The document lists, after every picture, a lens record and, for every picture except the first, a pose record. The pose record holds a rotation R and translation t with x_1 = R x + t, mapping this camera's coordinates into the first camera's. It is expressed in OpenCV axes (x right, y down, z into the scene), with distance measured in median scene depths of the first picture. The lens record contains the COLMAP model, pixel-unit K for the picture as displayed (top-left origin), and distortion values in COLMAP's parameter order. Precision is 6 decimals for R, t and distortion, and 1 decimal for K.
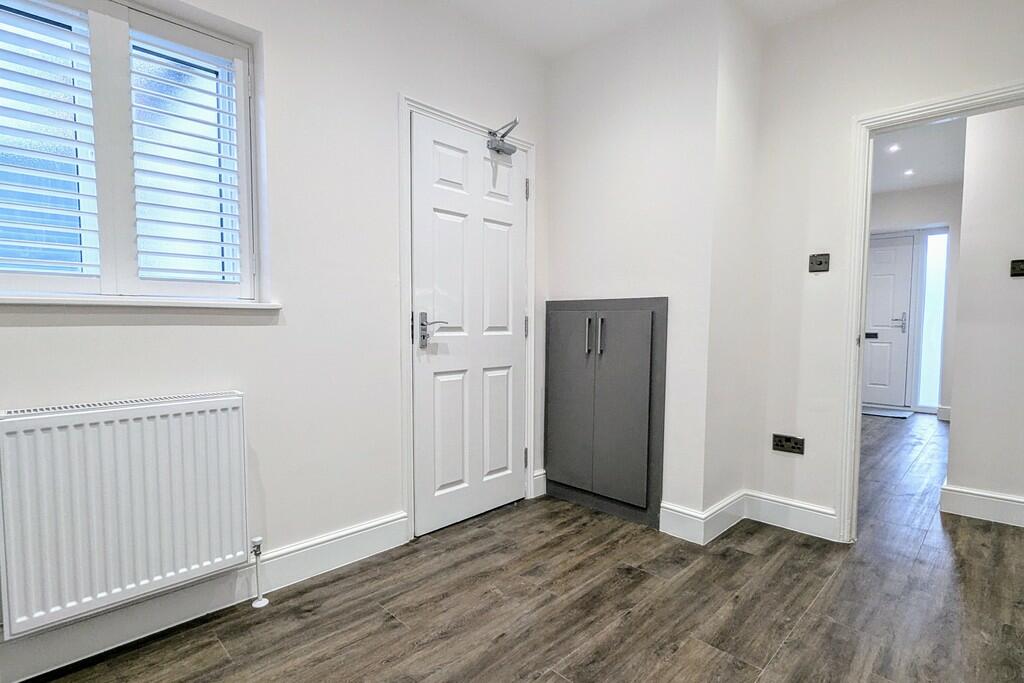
lens RADIAL K [[505.0, 0, 516.1], [0, 505.0, 347.8], [0, 0, 1]] dist [0.003267, 0.001880]
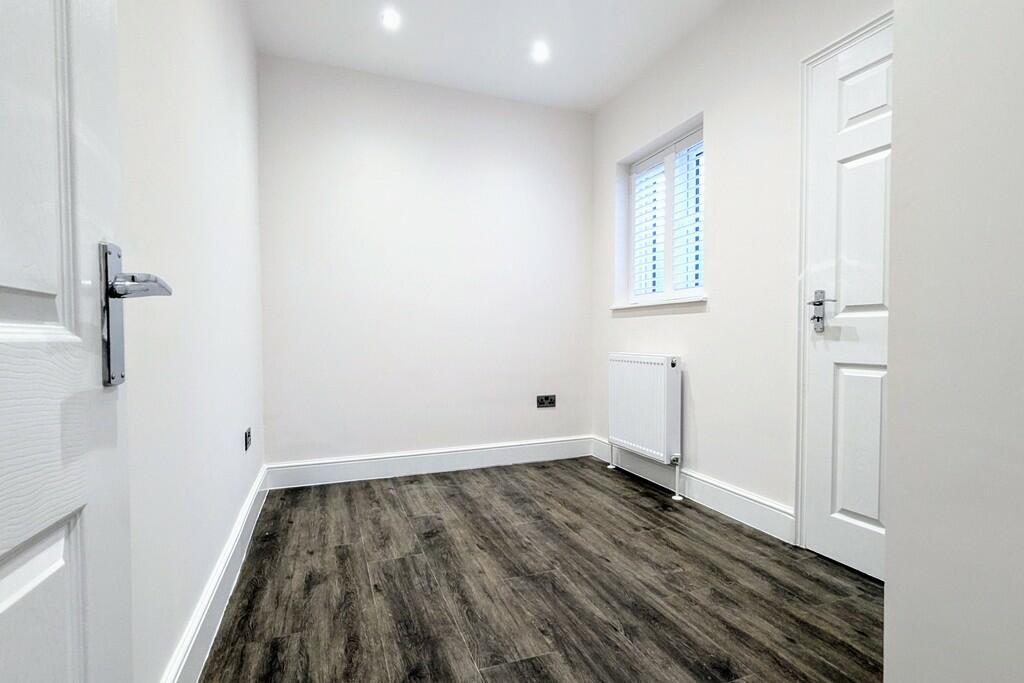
lens RADIAL K [[505.0, 0, 514.9], [0, 505.0, 341.8], [0, 0, 1]] dist [0.003267, 0.001880]
pose [[-0.415762, 0.004392, -0.909463, 0.901002], [-0.050839, 0.998313, 0.028062, 0.021335], [0.908052, 0.057903, -0.414837, 0.989447]]
